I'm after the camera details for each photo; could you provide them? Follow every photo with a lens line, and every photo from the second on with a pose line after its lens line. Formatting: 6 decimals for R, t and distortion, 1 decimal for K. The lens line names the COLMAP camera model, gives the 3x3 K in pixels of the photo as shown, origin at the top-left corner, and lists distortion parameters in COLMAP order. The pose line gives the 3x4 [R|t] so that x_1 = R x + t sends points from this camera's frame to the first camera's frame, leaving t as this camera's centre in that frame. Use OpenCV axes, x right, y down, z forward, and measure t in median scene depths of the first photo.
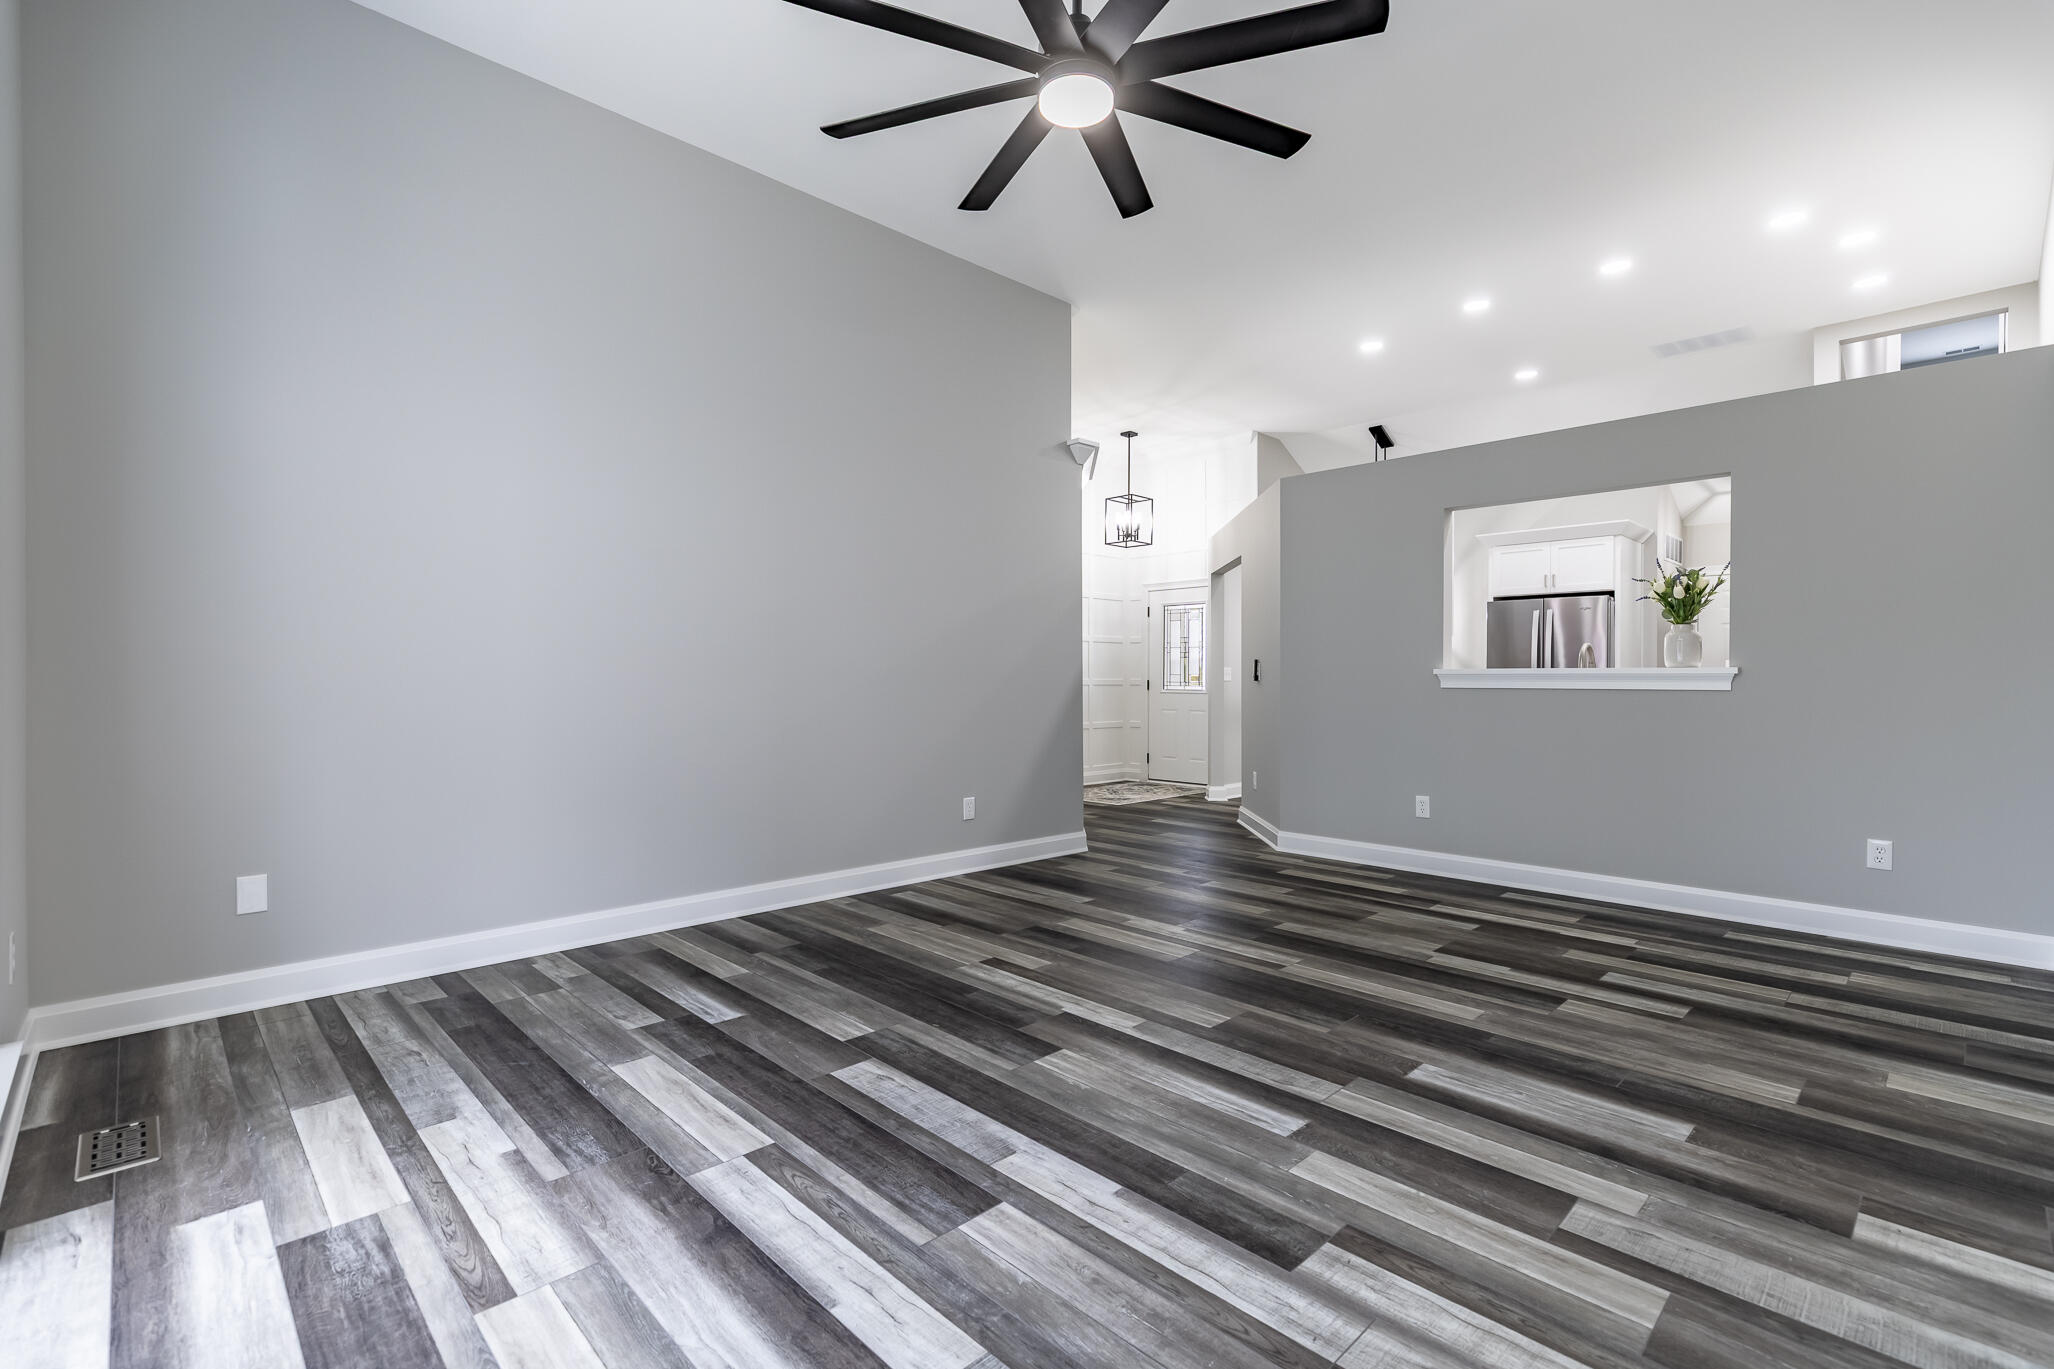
lens RADIAL K [[917.5, 0, 1028.7], [0, 917.5, 683.1], [0, 0, 1]] dist [0.007166, -0.000850]
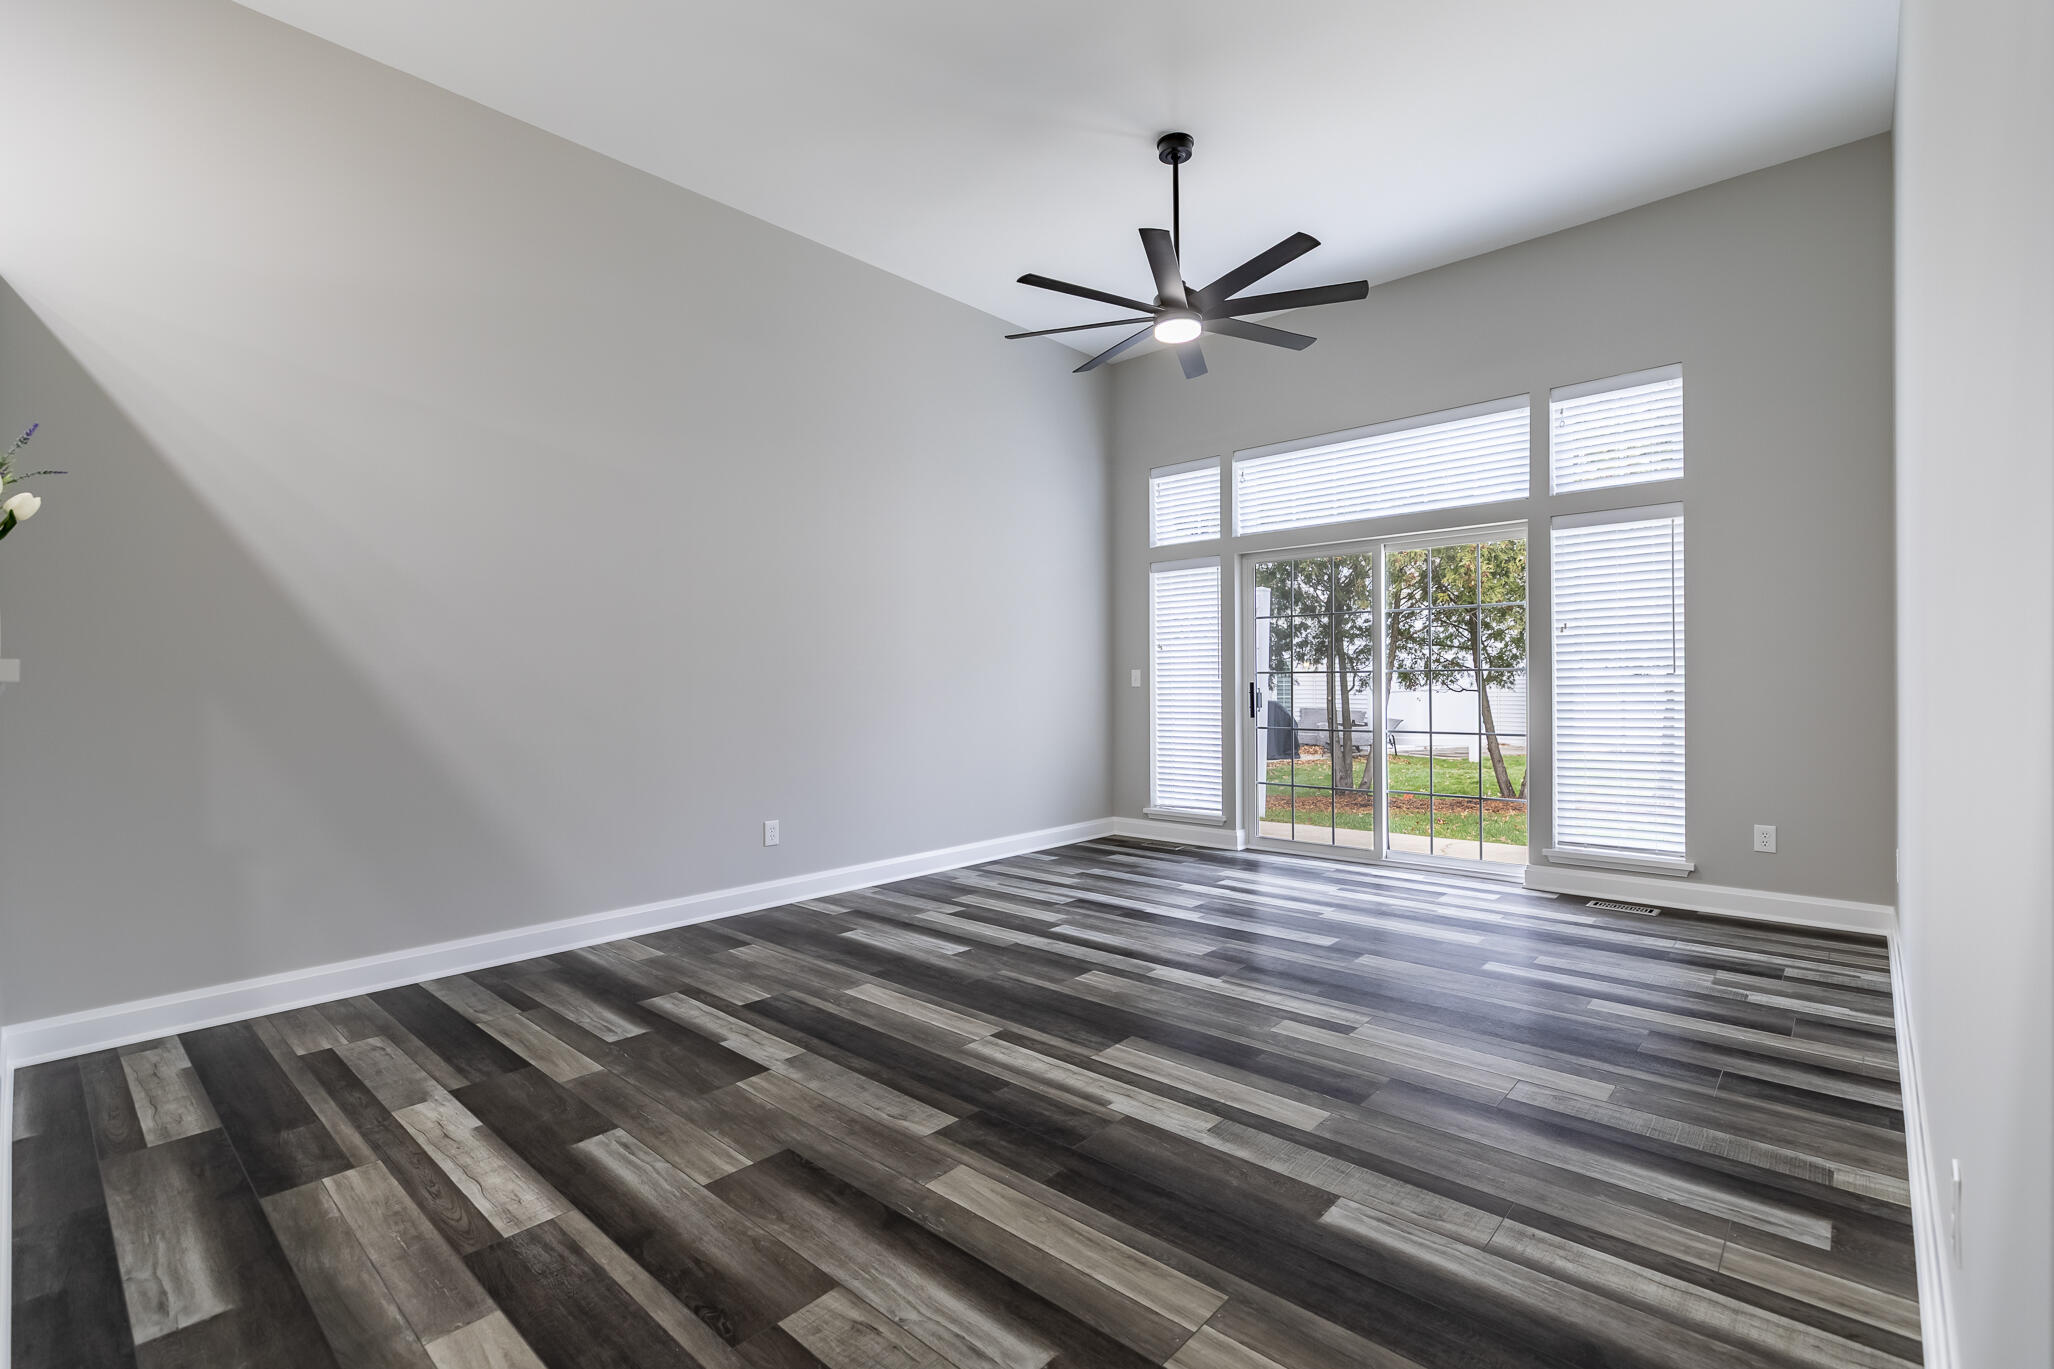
lens RADIAL K [[917.5, 0, 1024.3], [0, 917.5, 686.3], [0, 0, 1]] dist [0.007166, -0.000850]
pose [[-0.998096, 0.007009, -0.061285, 0.354558], [0.006566, 0.999951, 0.007425, -0.016005], [0.061334, 0.007009, -0.998093, 2.170782]]
